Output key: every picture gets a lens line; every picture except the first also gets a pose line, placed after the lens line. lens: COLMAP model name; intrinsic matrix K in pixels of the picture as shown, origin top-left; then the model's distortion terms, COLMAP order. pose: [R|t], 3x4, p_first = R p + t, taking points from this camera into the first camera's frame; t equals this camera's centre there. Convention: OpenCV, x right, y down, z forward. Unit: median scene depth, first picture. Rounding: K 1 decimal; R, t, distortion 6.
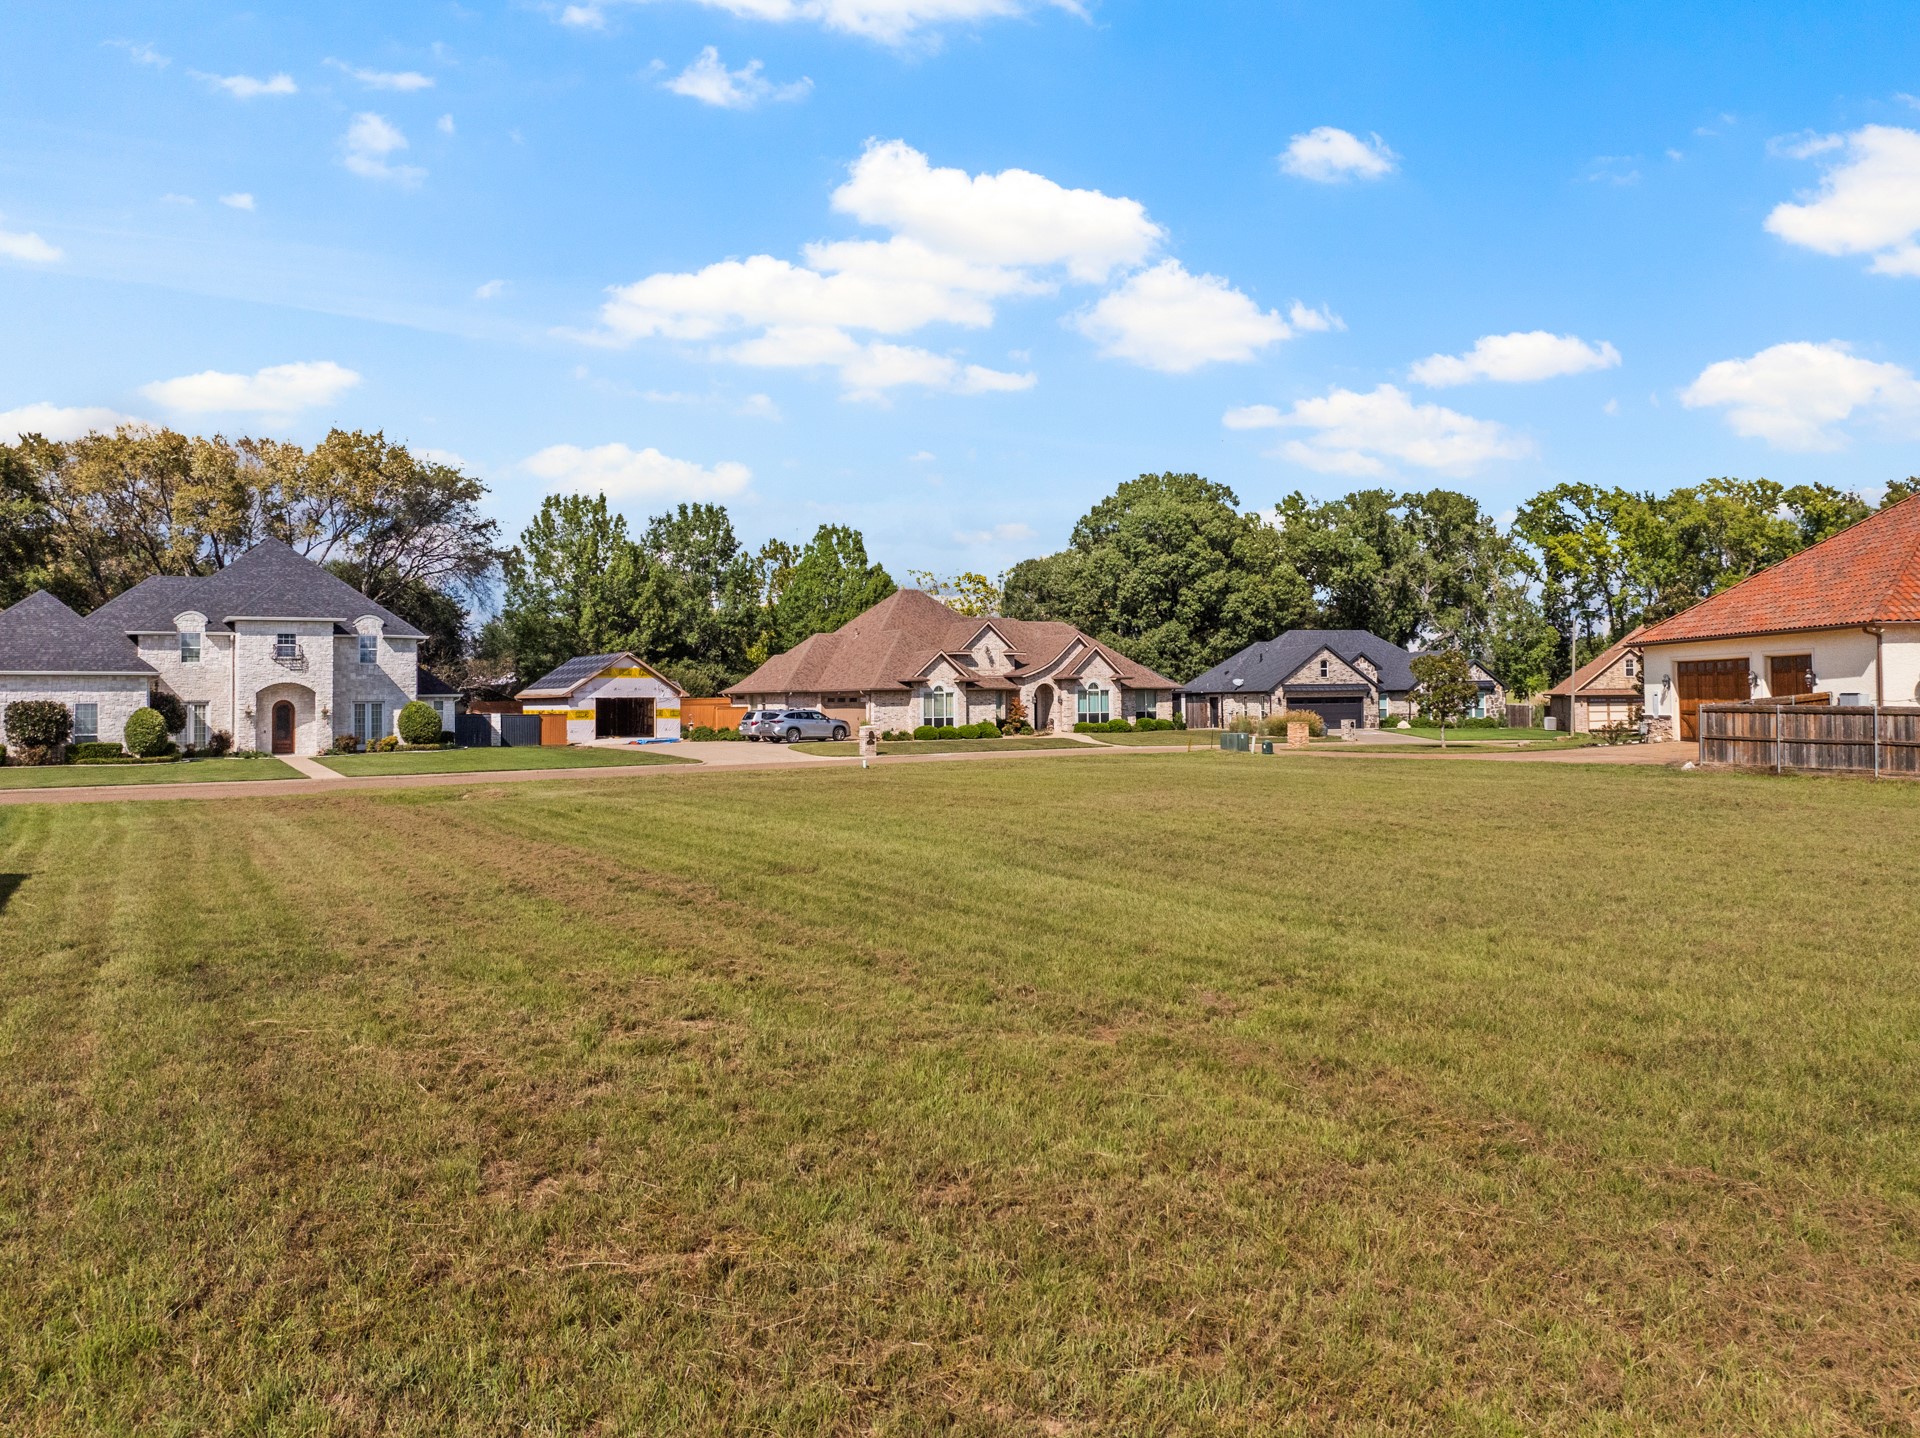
lens RADIAL K [[1349.8, 0, 960.0], [0, 1349.8, 719.0], [0, 0, 1]] dist [-0.025830, 0.001417]
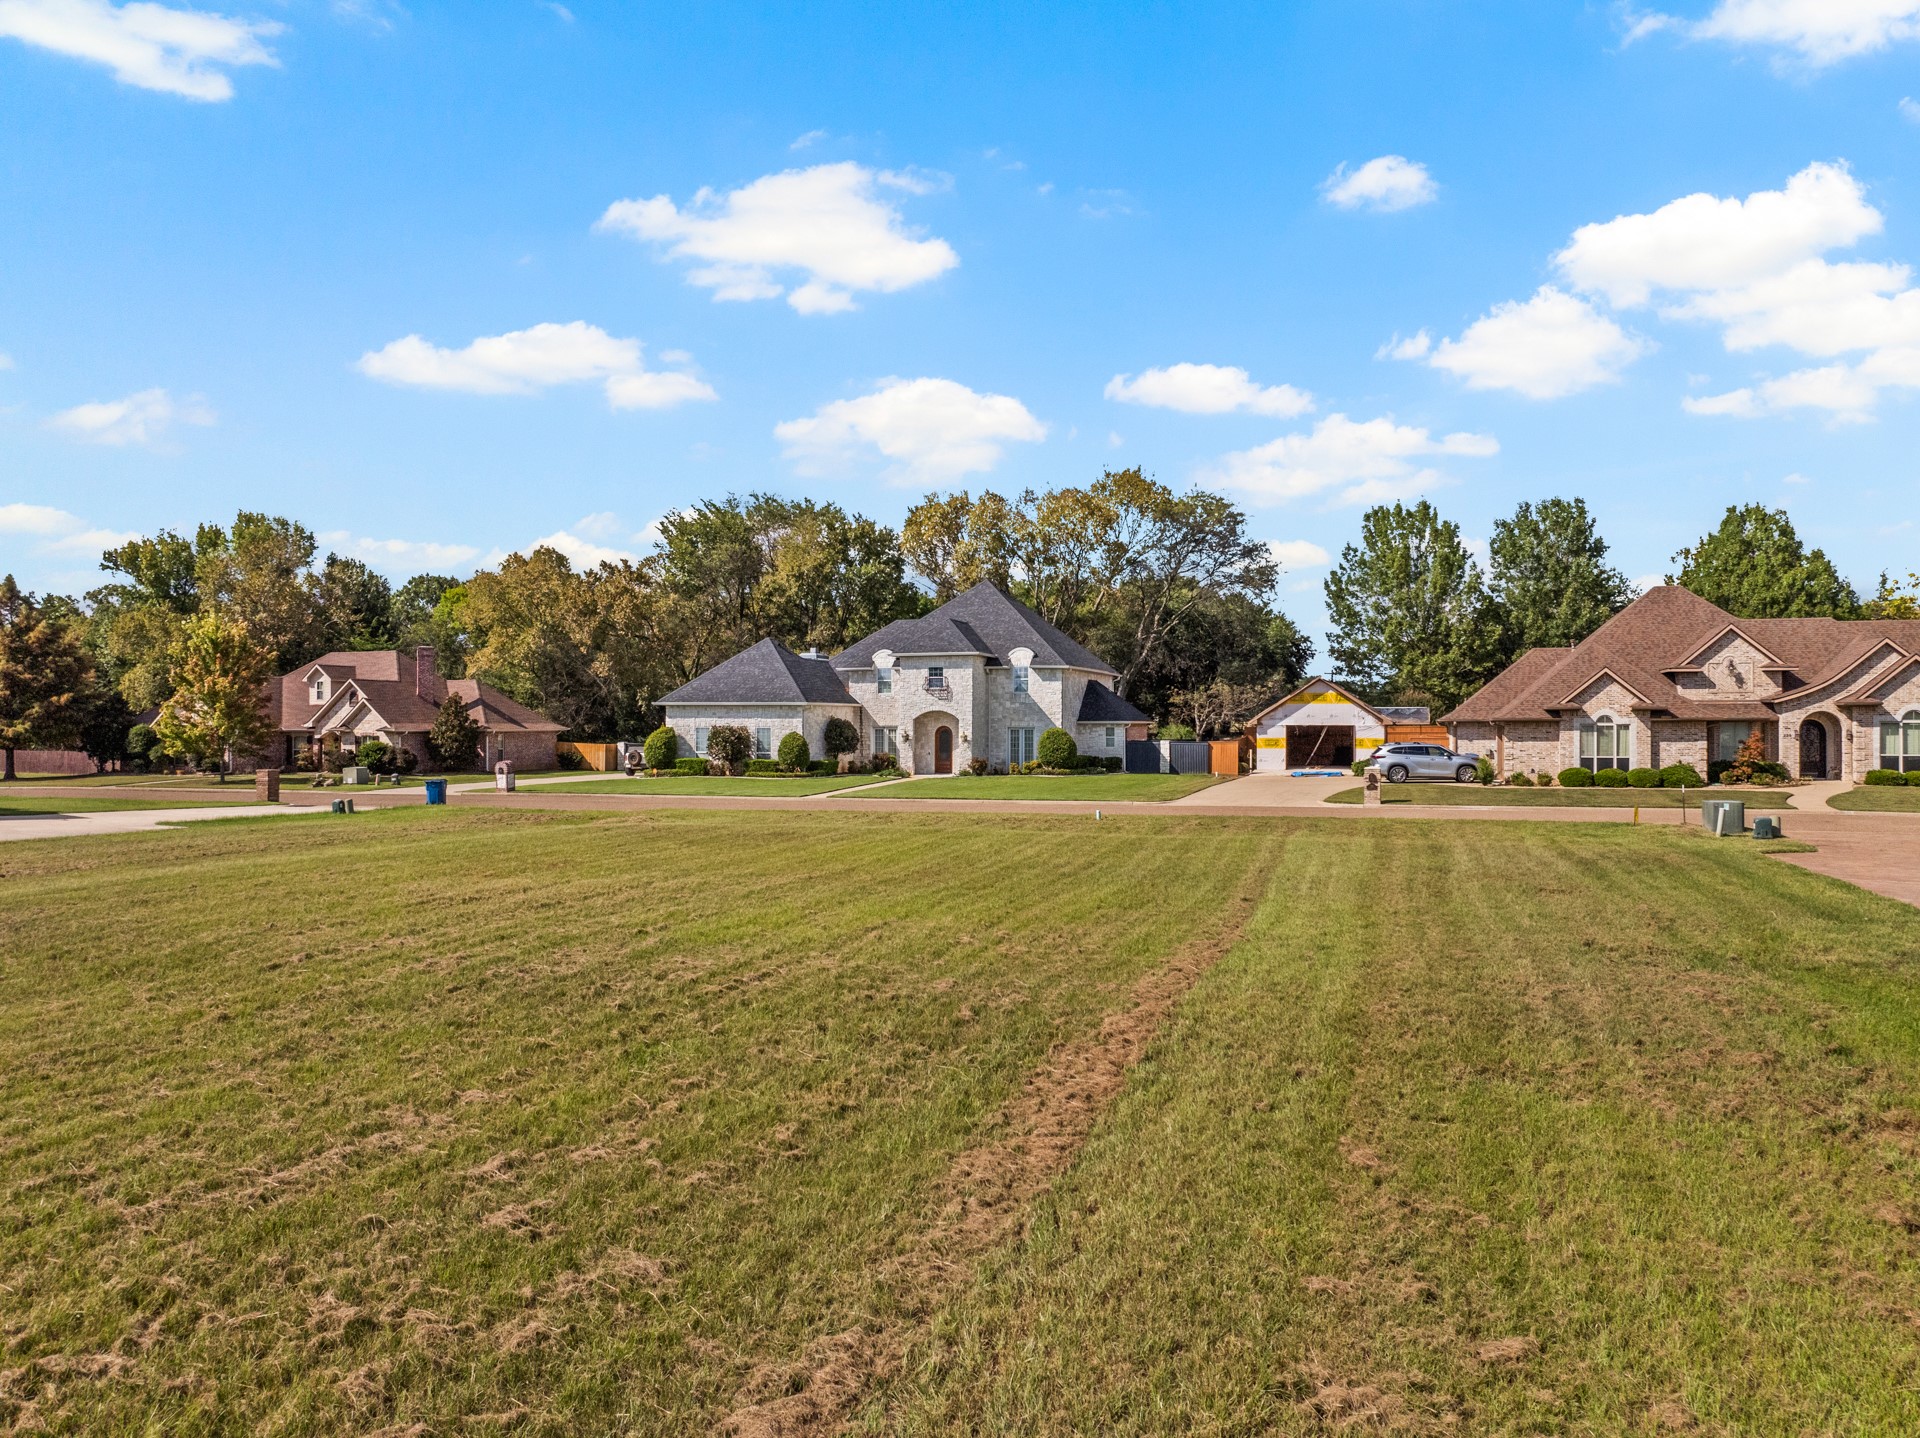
lens RADIAL K [[1349.8, 0, 960.0], [0, 1349.8, 719.0], [0, 0, 1]] dist [-0.025830, 0.001417]
pose [[0.649946, 0.006946, -0.759949, 0.318995], [-0.017316, 0.999834, -0.005671, -0.011855], [0.759783, 0.016845, 0.649958, 0.238410]]
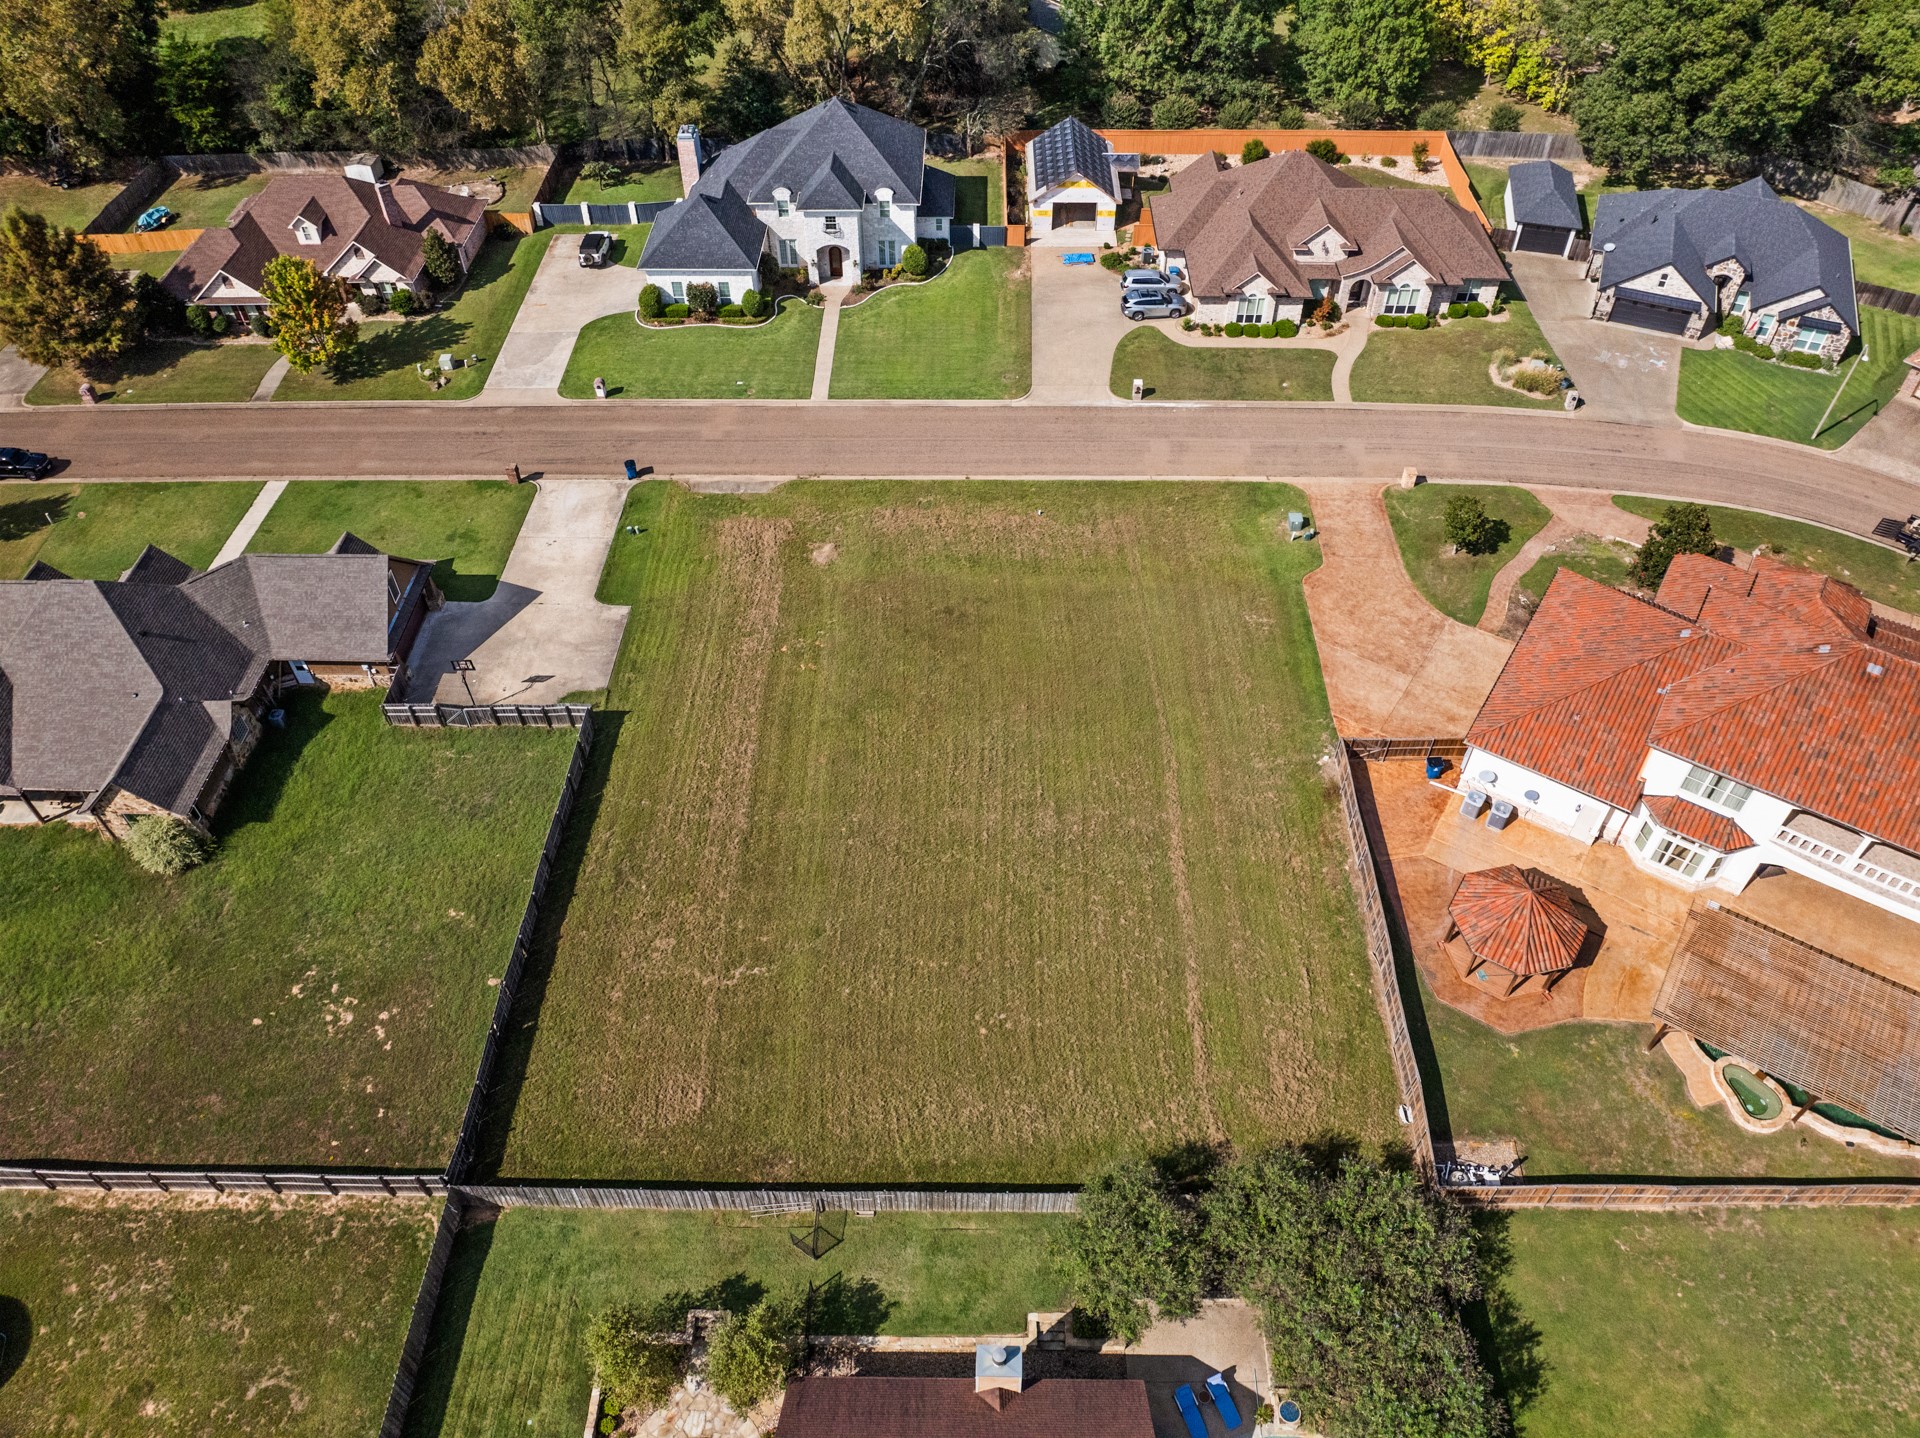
lens RADIAL K [[1247.0, 0, 969.6], [0, 1247.0, 720.8], [0, 0, 1]] dist [-0.004310, -0.000370]
pose [[0.848452, 0.387760, -0.360238, 0.356229], [-0.011933, 0.694470, 0.719423, -0.618266], [0.529138, -0.606097, 0.593851, -0.146573]]
